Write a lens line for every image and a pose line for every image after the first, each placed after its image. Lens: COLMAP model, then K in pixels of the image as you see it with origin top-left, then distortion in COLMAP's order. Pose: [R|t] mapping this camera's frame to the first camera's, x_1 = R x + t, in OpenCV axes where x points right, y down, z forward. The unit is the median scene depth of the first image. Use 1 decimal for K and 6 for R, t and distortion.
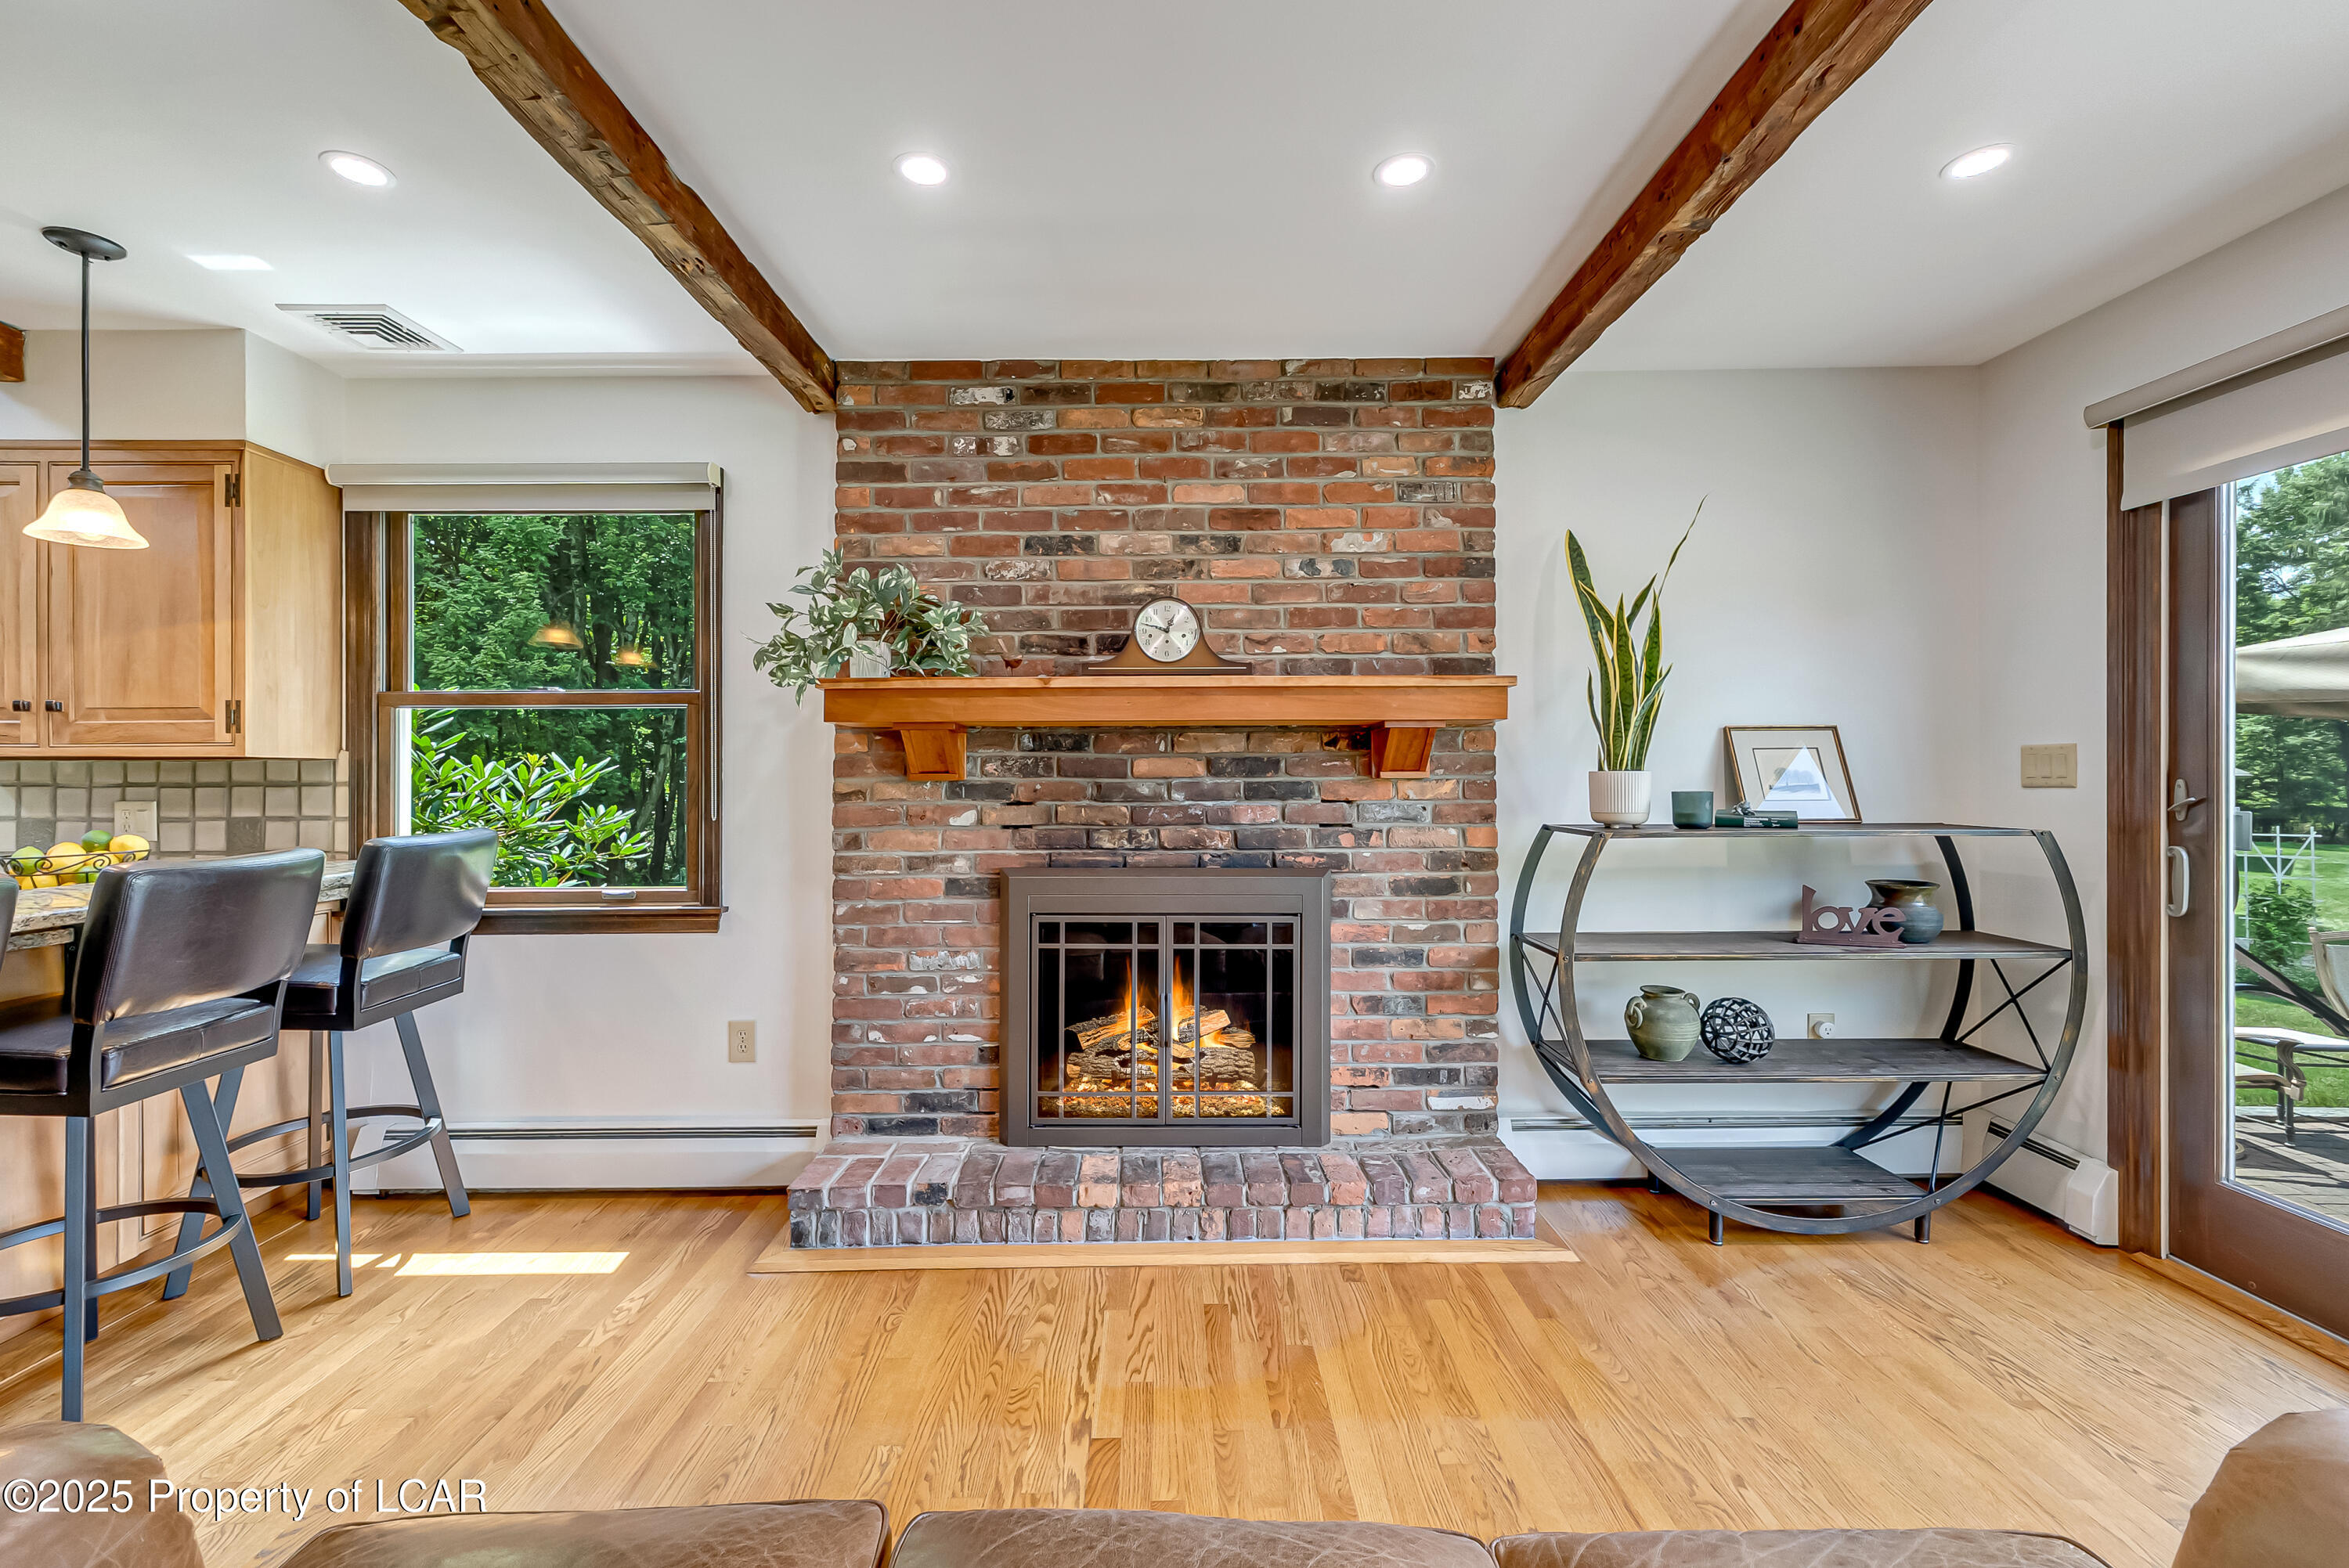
lens RADIAL K [[992.2, 0, 1171.2], [0, 992.2, 773.0], [0, 0, 1]] dist [0.005714, 0.000233]
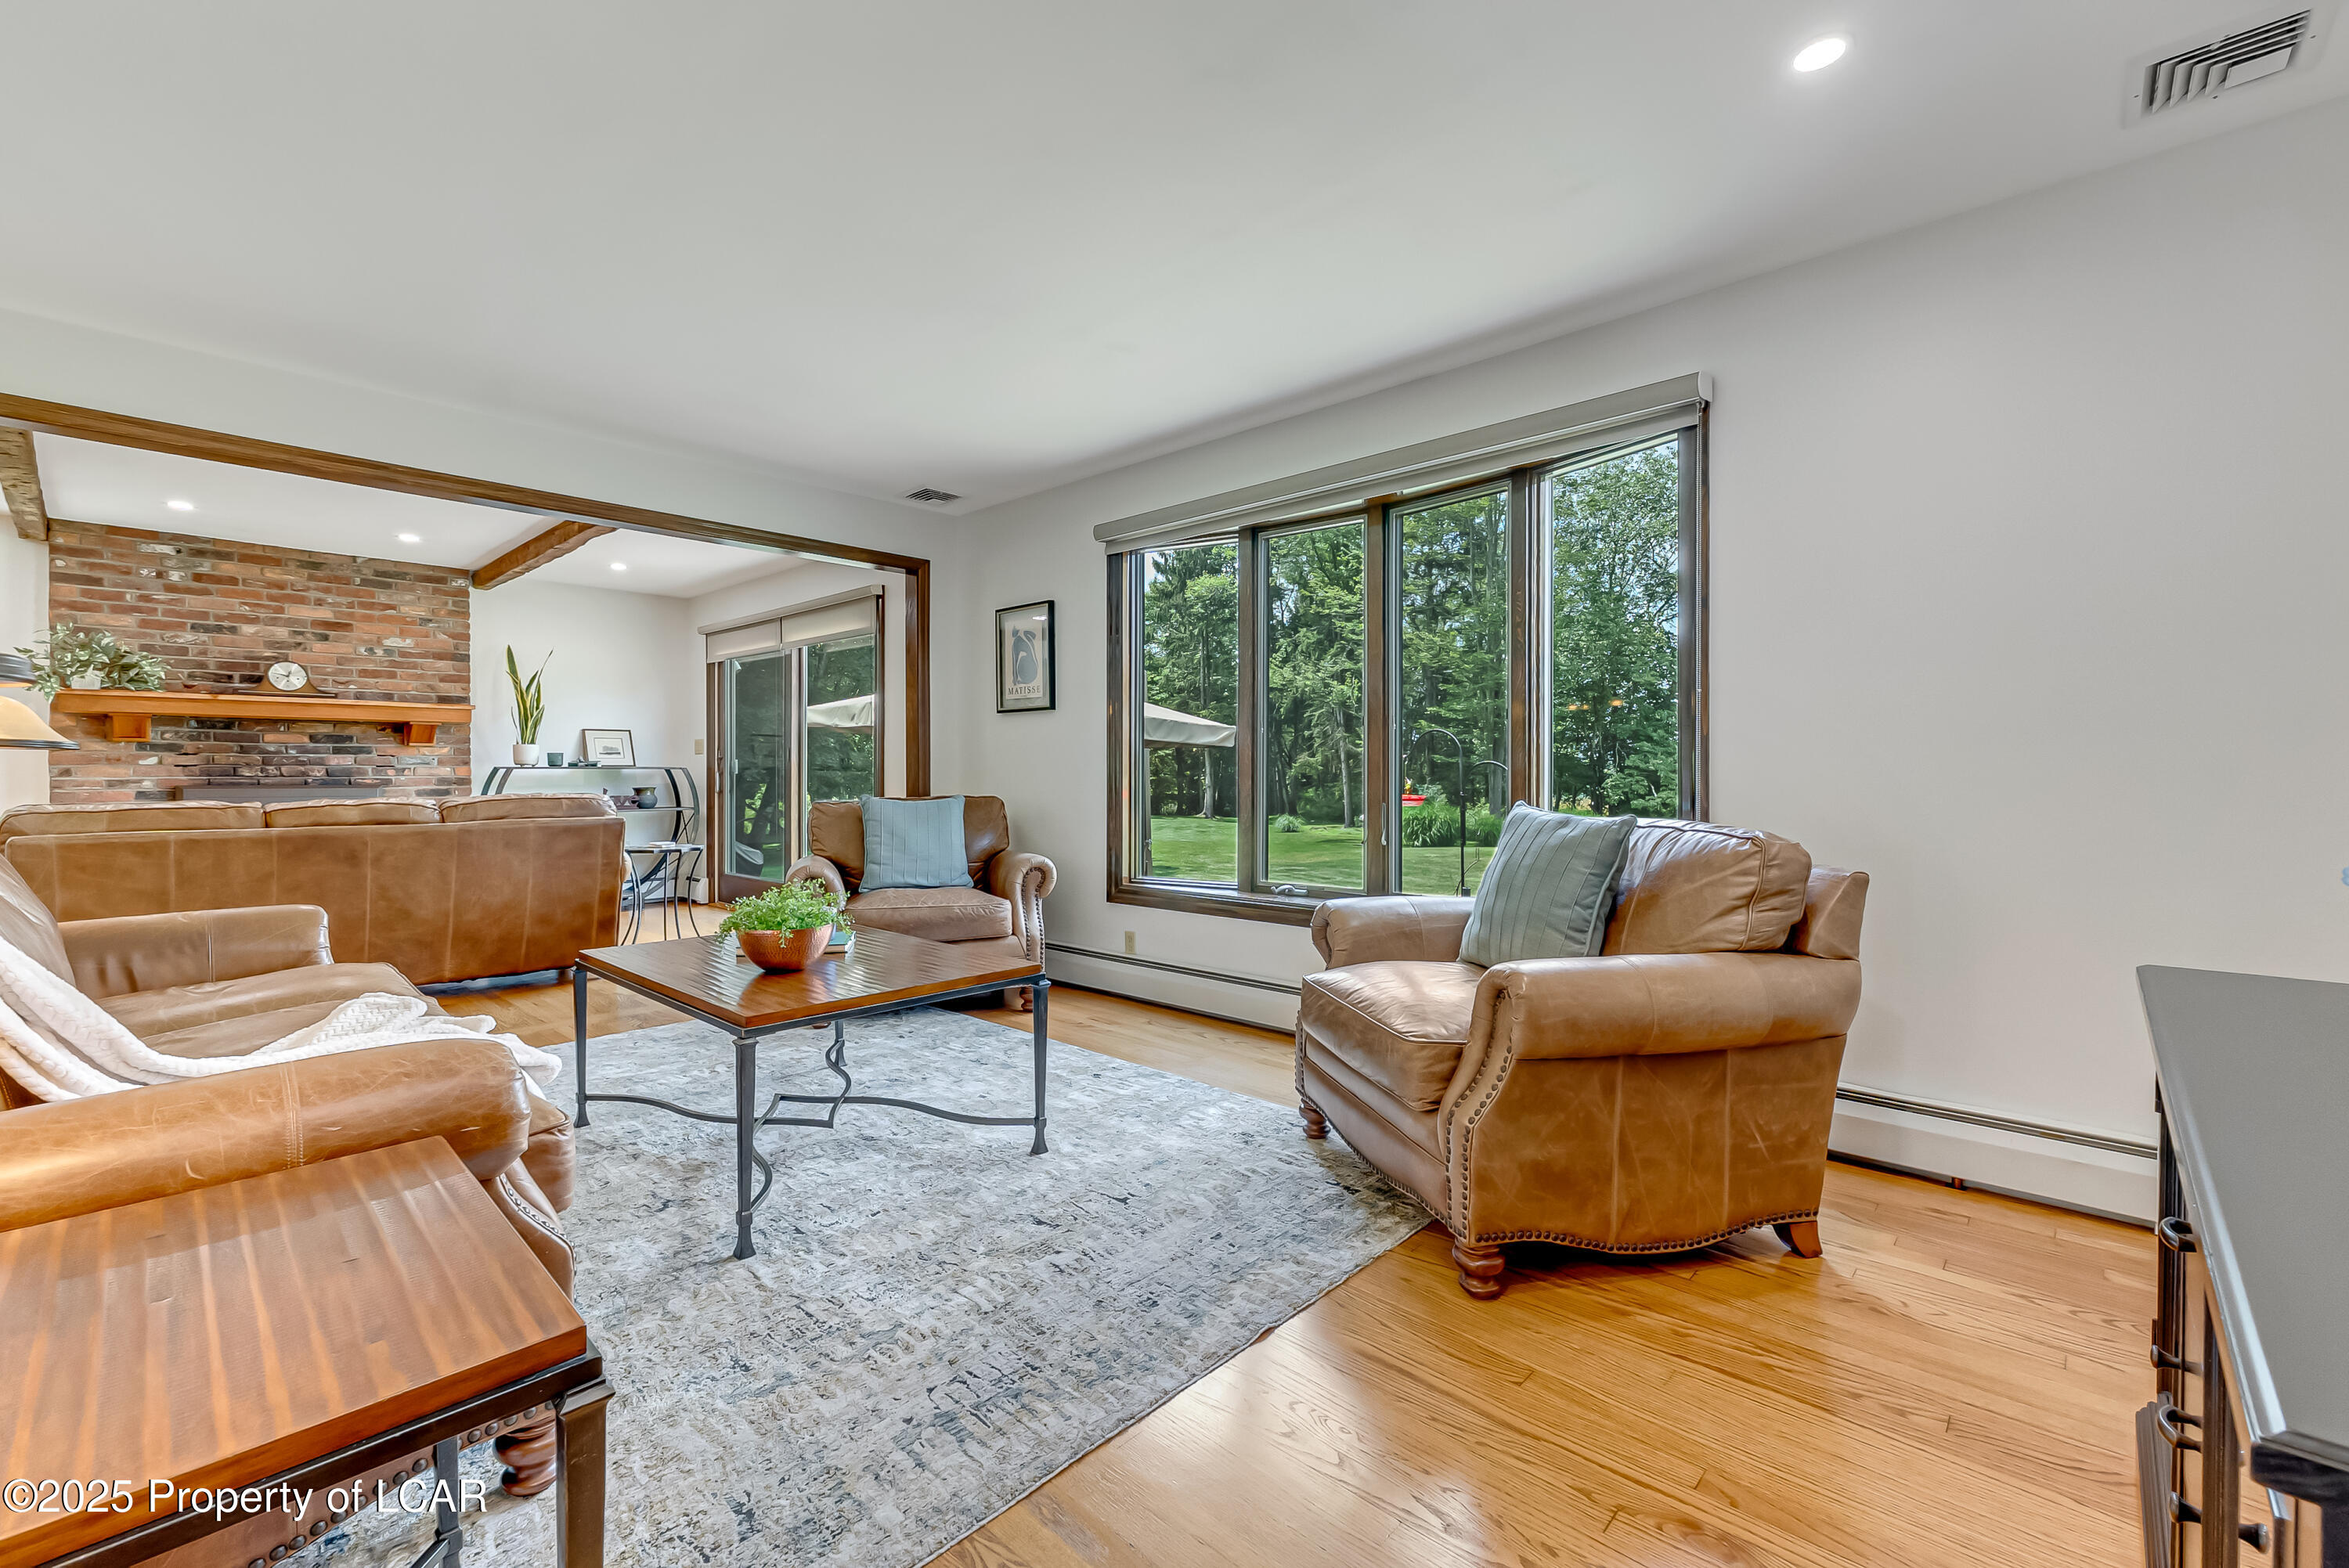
lens RADIAL K [[992.2, 0, 1153.0], [0, 992.2, 780.5], [0, 0, 1]] dist [0.005714, 0.000233]
pose [[0.712595, -0.001797, 0.701573, -0.178458], [-0.003829, 0.999972, 0.006450, 0.063613], [-0.701565, -0.007282, 0.712569, -1.833645]]
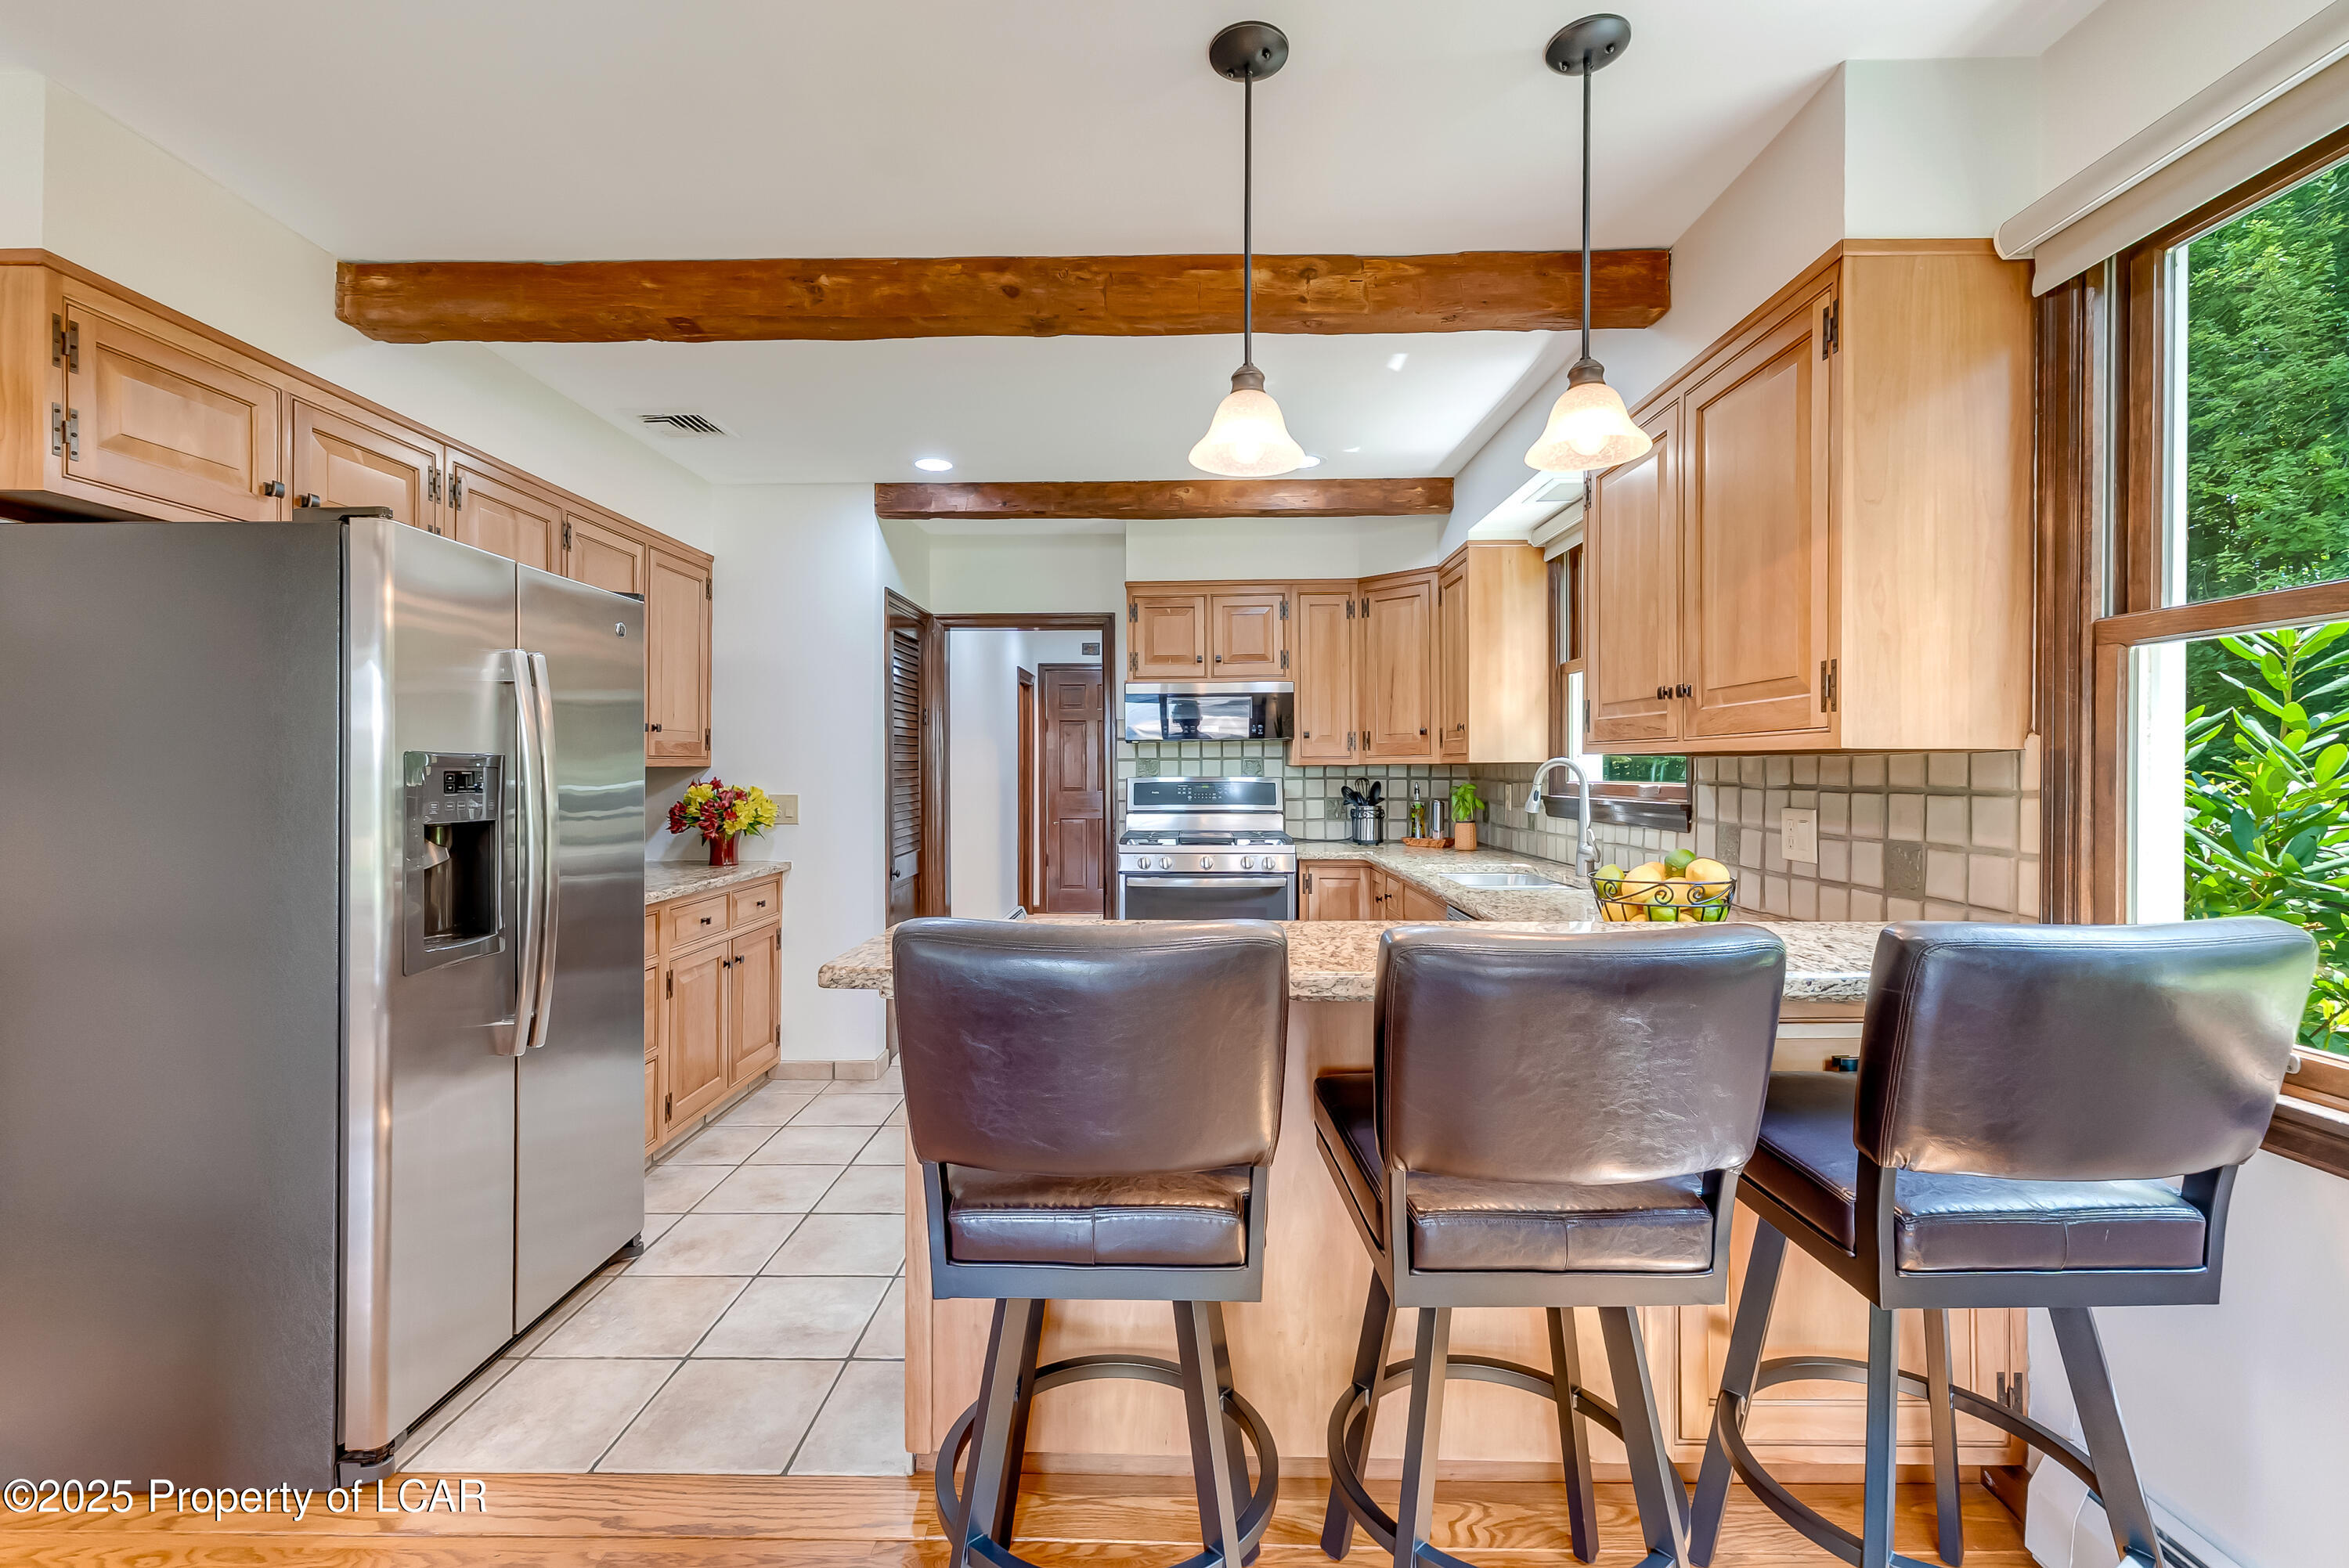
lens RADIAL K [[992.2, 0, 1164.8], [0, 992.2, 771.9], [0, 0, 1]] dist [0.005714, 0.000233]
pose [[-0.021440, 0.007311, -0.999743, -0.278792], [0.005965, 0.999956, 0.007185, -0.008527], [0.999752, -0.005810, -0.021482, 0.553961]]
